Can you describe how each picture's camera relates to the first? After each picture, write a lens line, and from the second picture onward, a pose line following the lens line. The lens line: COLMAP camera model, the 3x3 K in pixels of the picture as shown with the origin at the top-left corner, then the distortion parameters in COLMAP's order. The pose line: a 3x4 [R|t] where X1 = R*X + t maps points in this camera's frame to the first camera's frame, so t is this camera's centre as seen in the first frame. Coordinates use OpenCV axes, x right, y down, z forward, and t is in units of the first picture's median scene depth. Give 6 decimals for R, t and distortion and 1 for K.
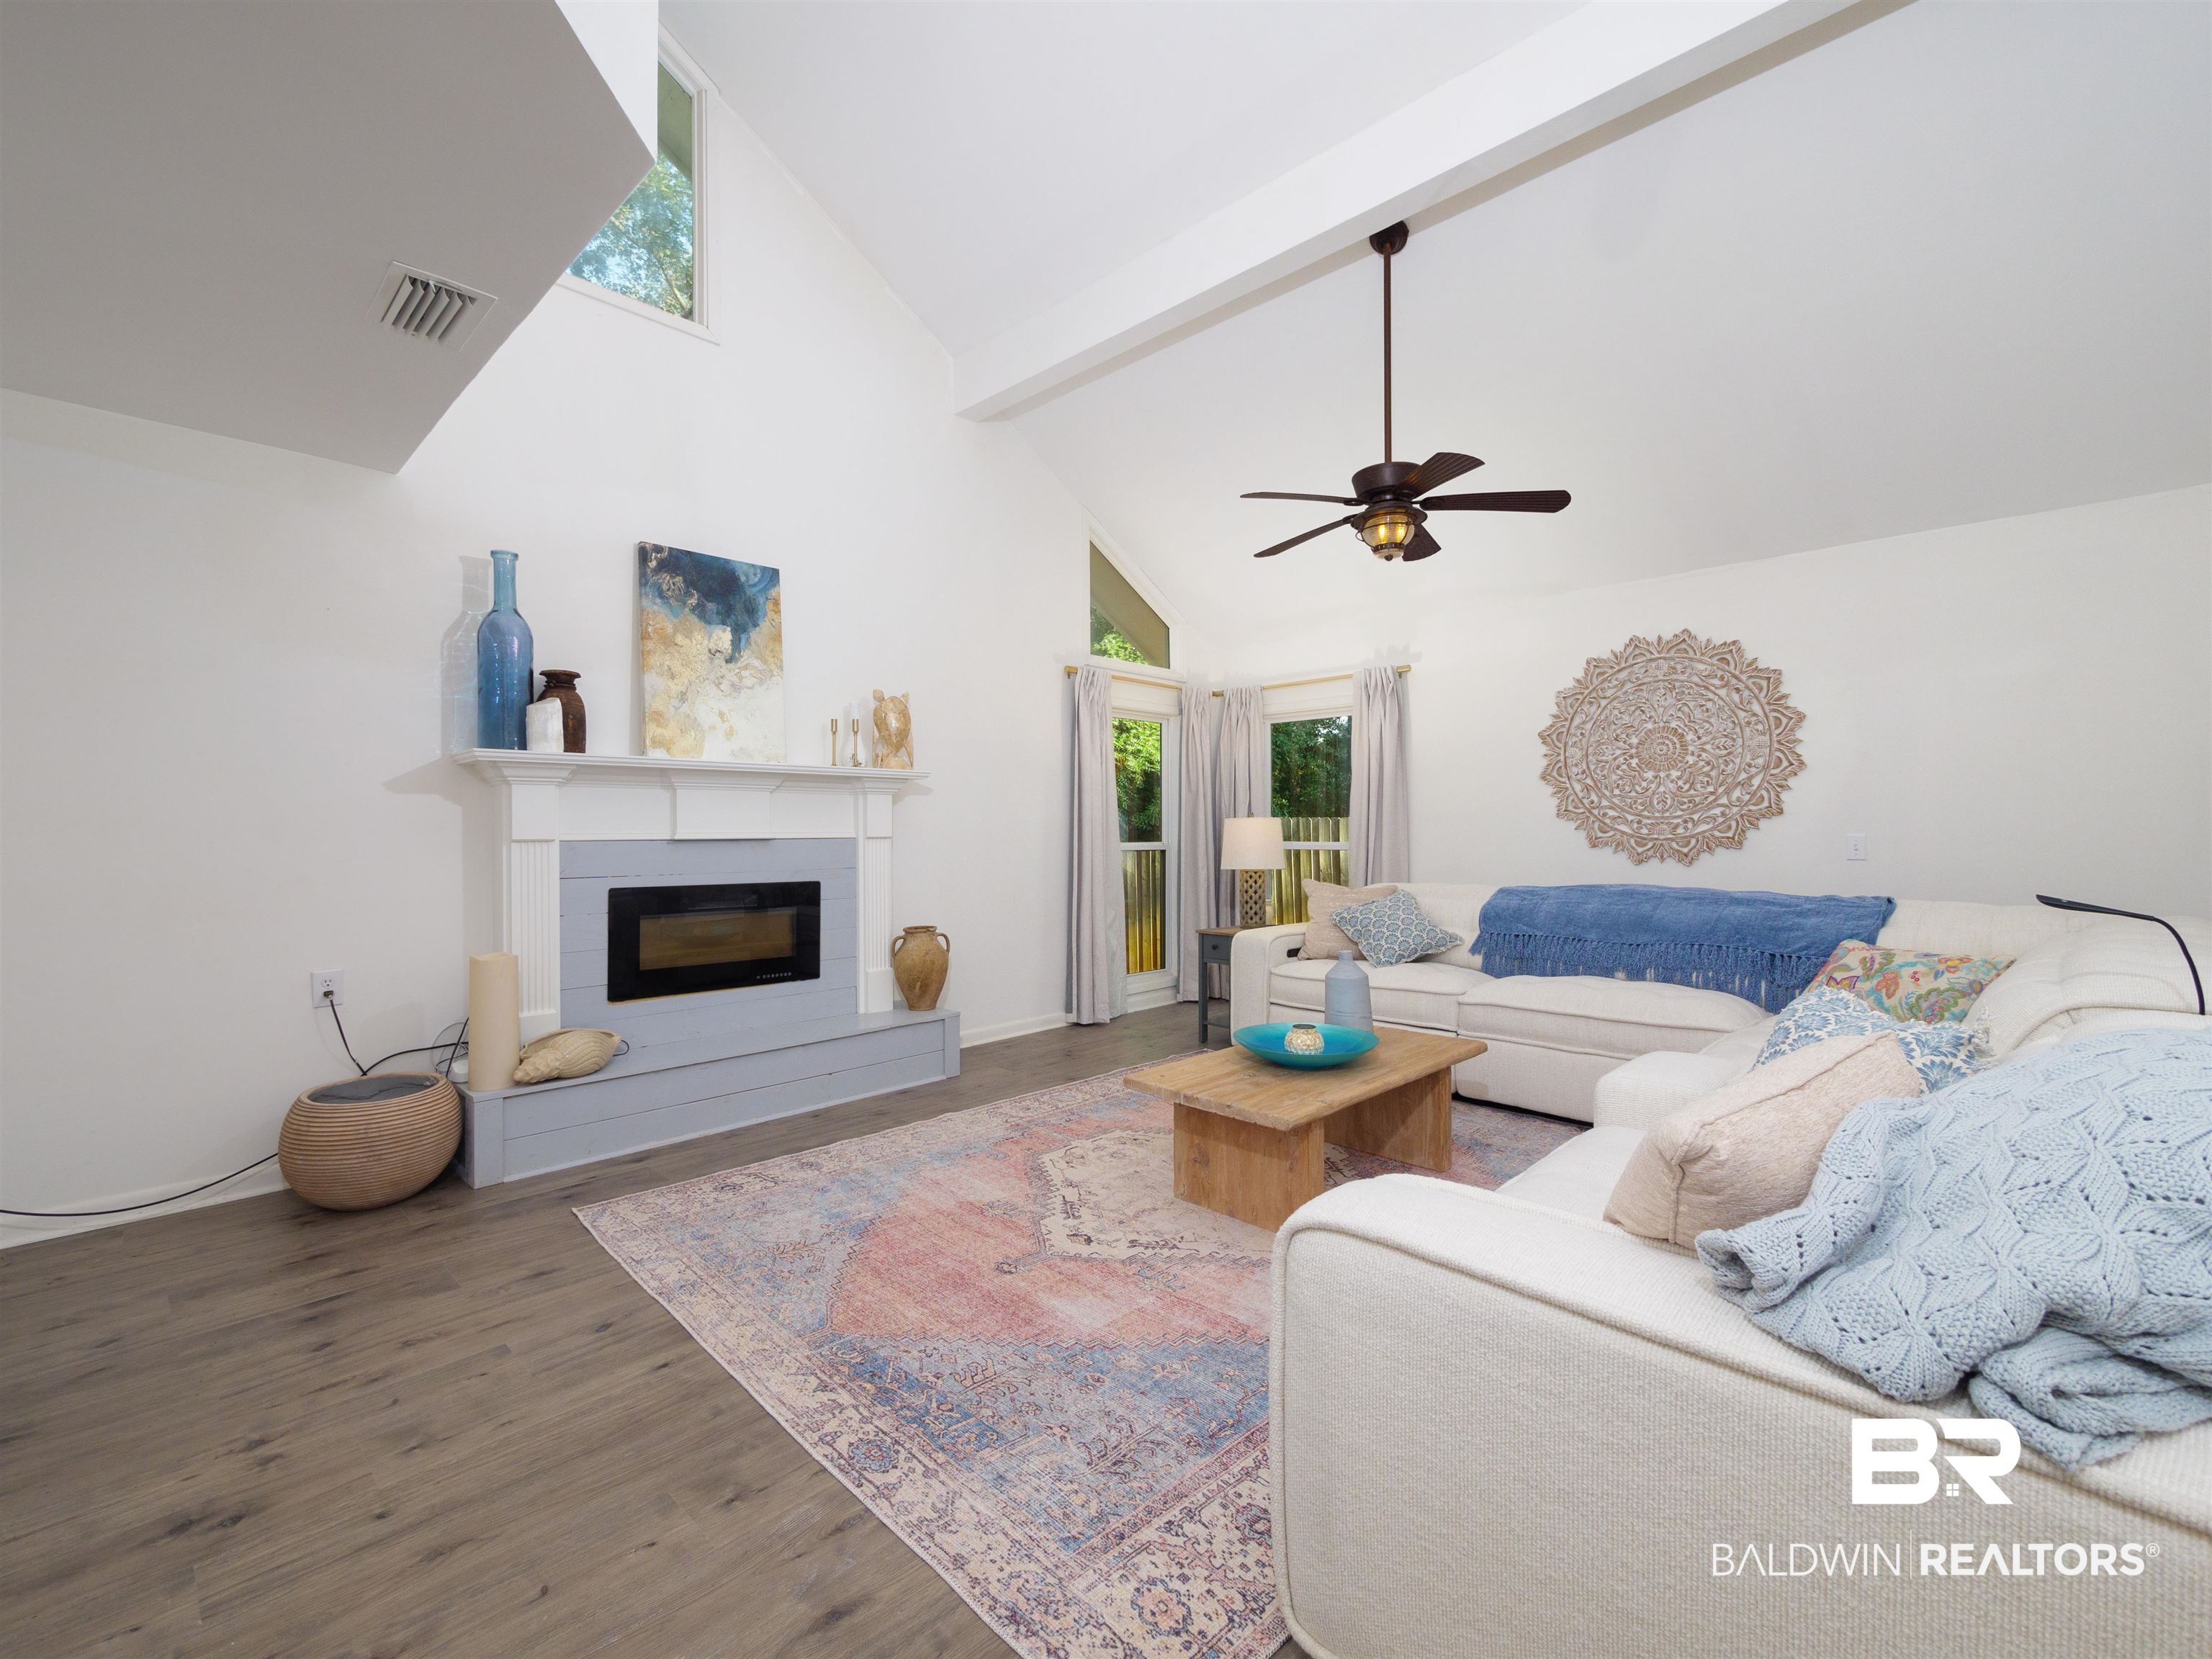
lens RADIAL K [[938.7, 0, 1088.5], [0, 938.7, 825.3], [0, 0, 1]] dist [-0.005542, -0.000055]
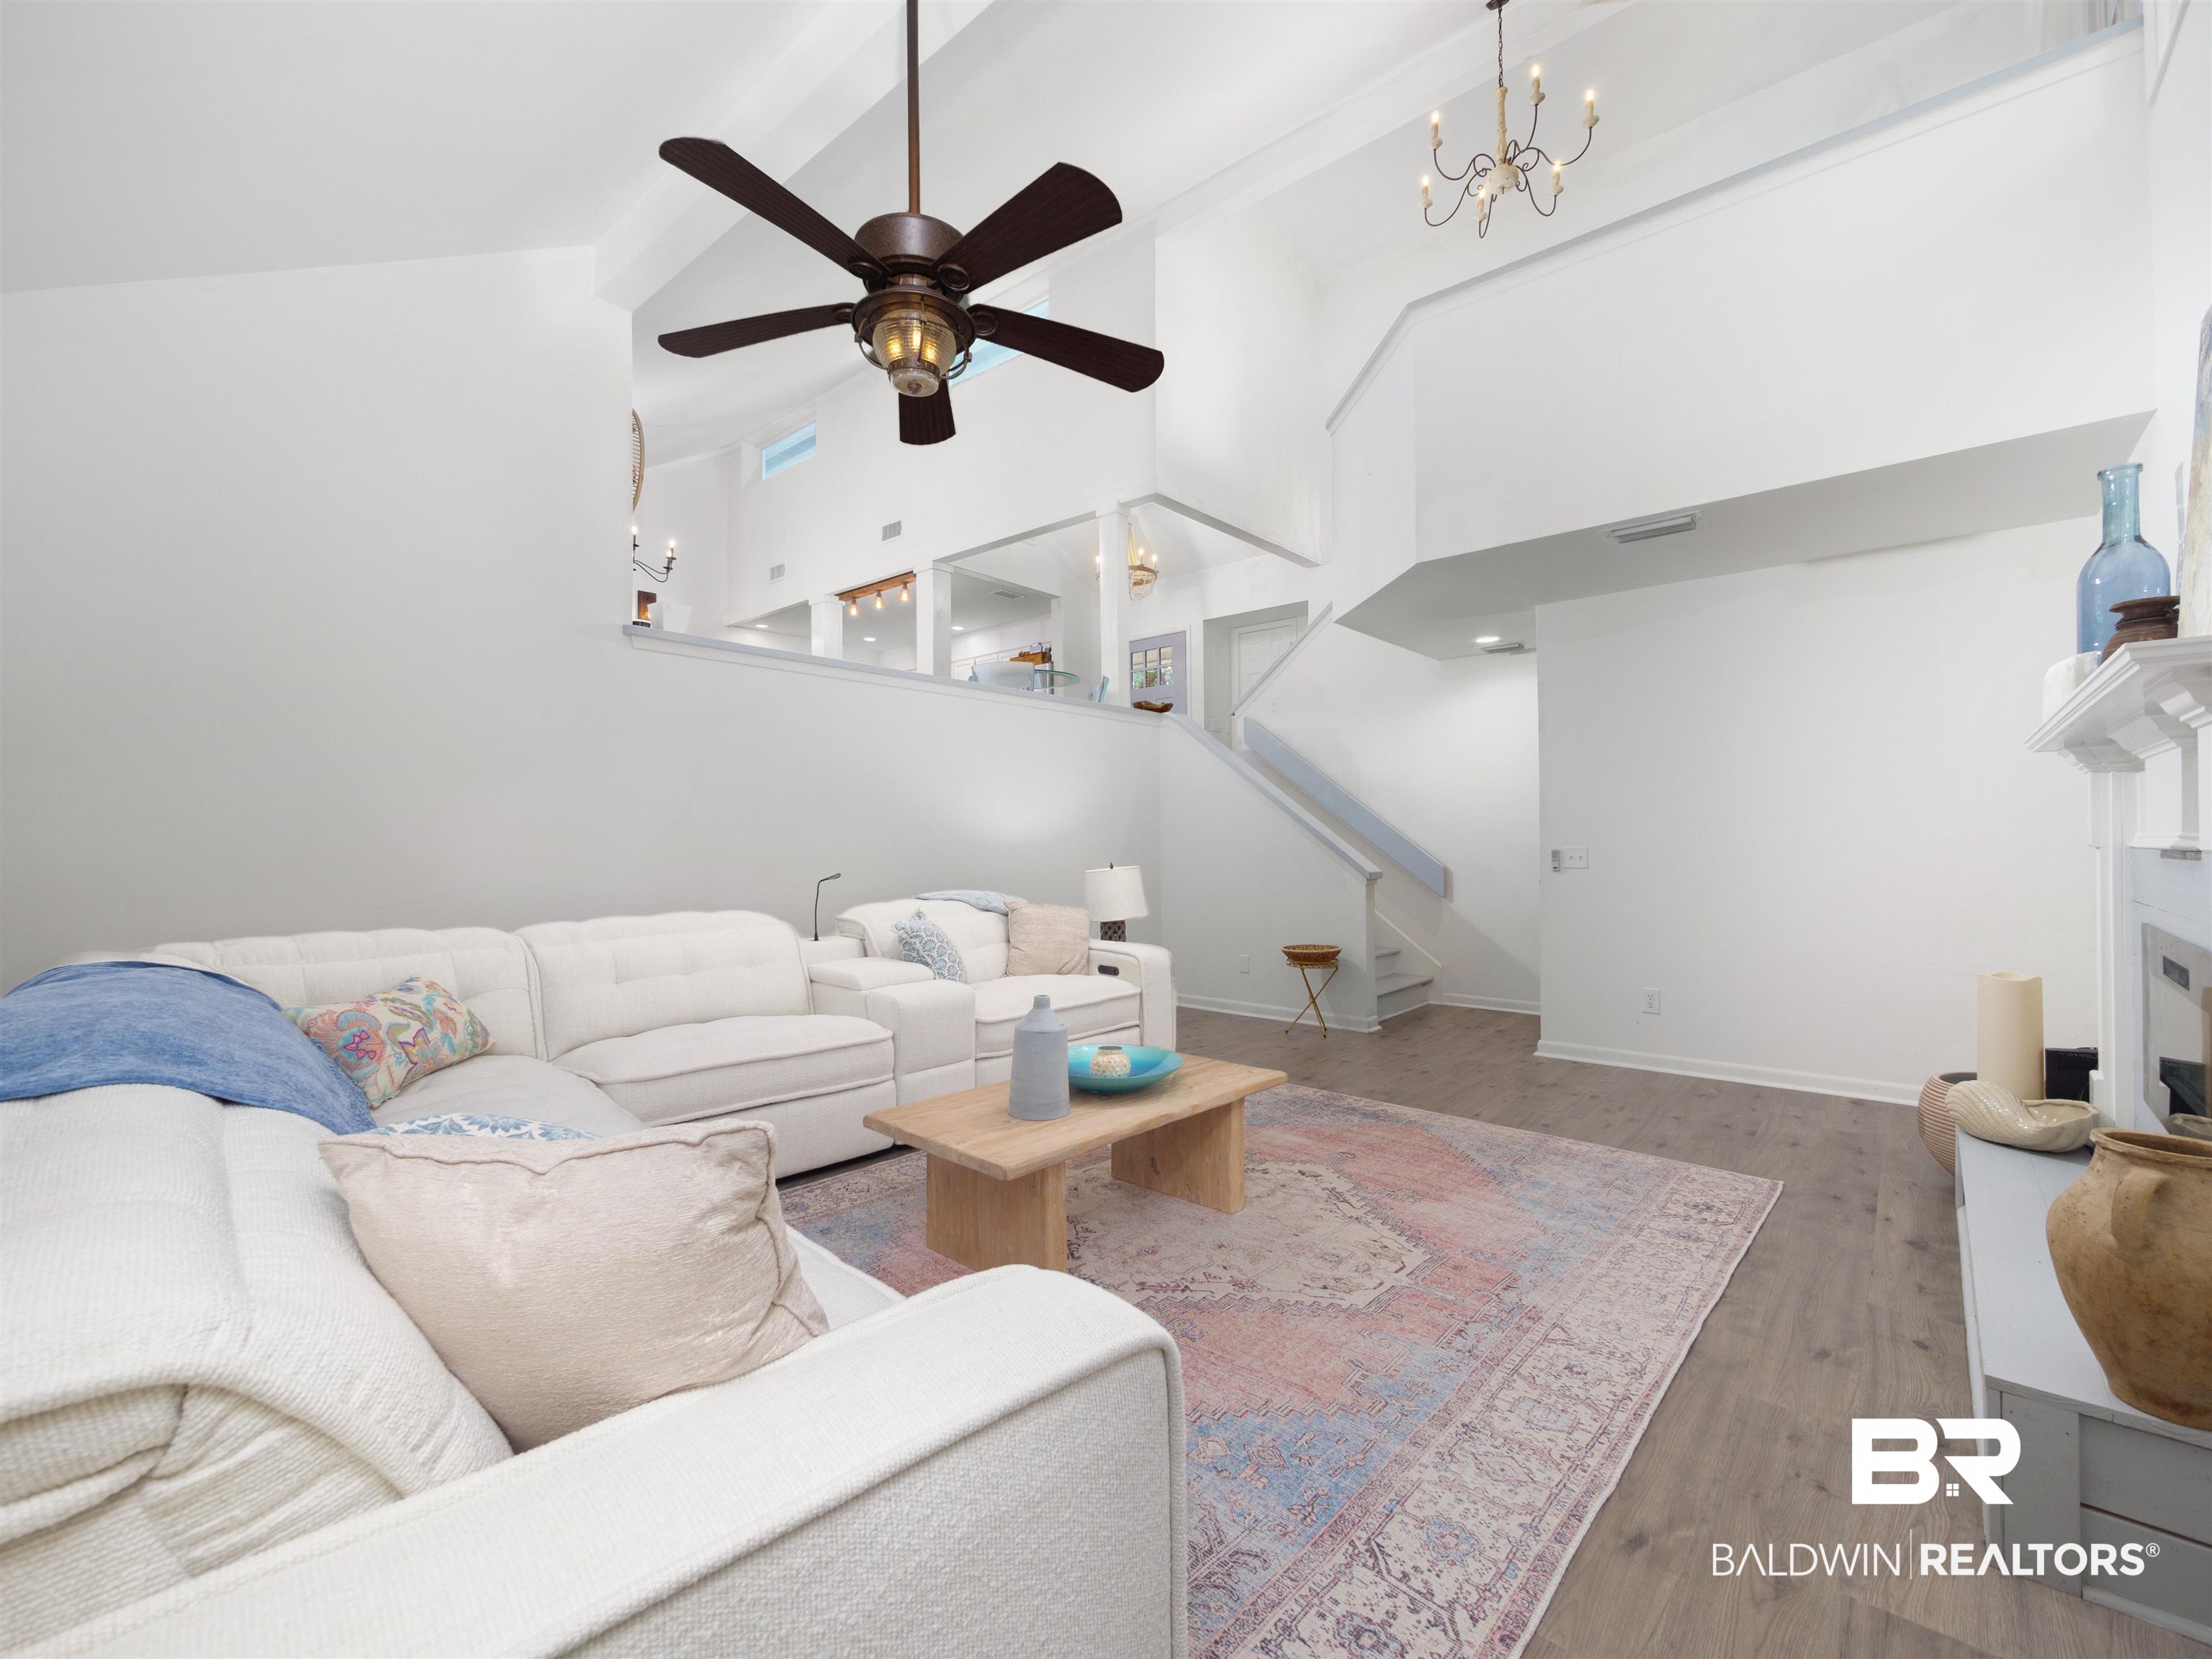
lens RADIAL K [[938.7, 0, 1088.5], [0, 938.7, 825.3], [0, 0, 1]] dist [-0.005542, -0.000055]
pose [[-0.998969, 0.009314, -0.044438, 0.226930], [0.010479, 0.999606, -0.026058, 0.008210], [0.044178, -0.026497, -0.998672, 1.525636]]
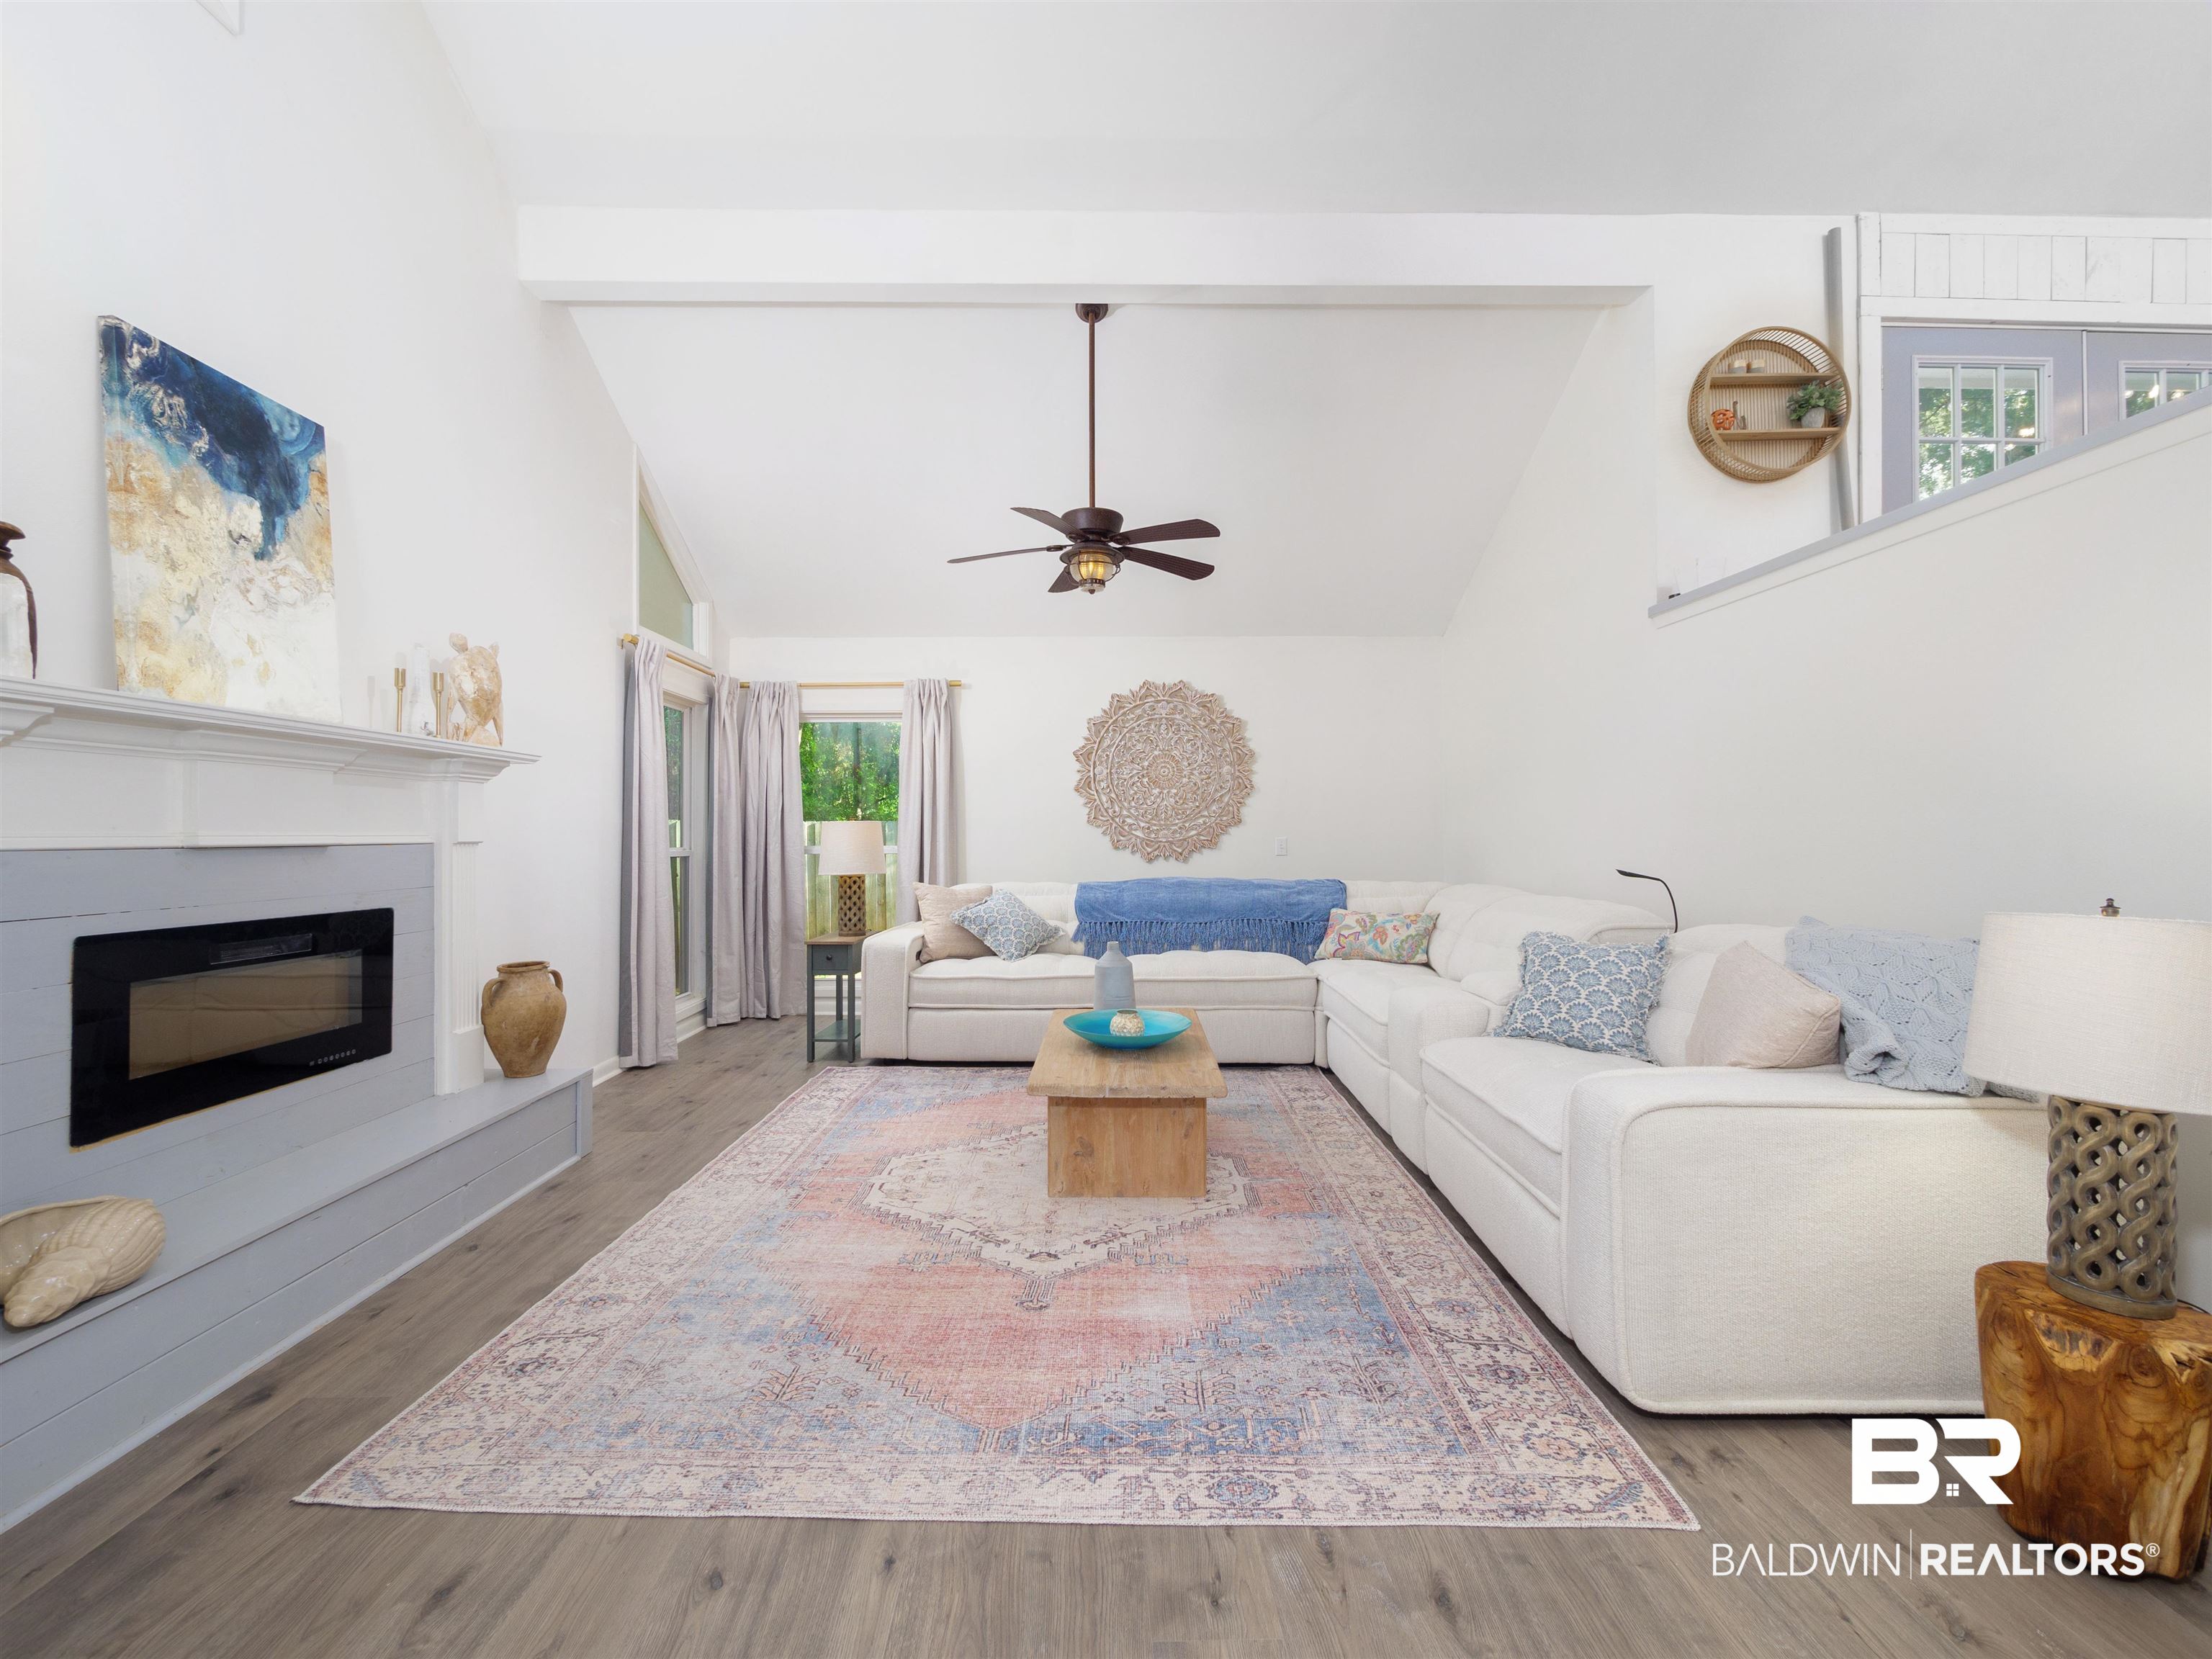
lens RADIAL K [[938.7, 0, 1088.5], [0, 938.7, 825.3], [0, 0, 1]] dist [-0.005542, -0.000055]
pose [[0.711333, 0.009122, 0.702796, -0.448876], [-0.005154, 0.999957, -0.007763, 0.003356], [-0.702836, 0.001900, 0.711349, 0.192605]]
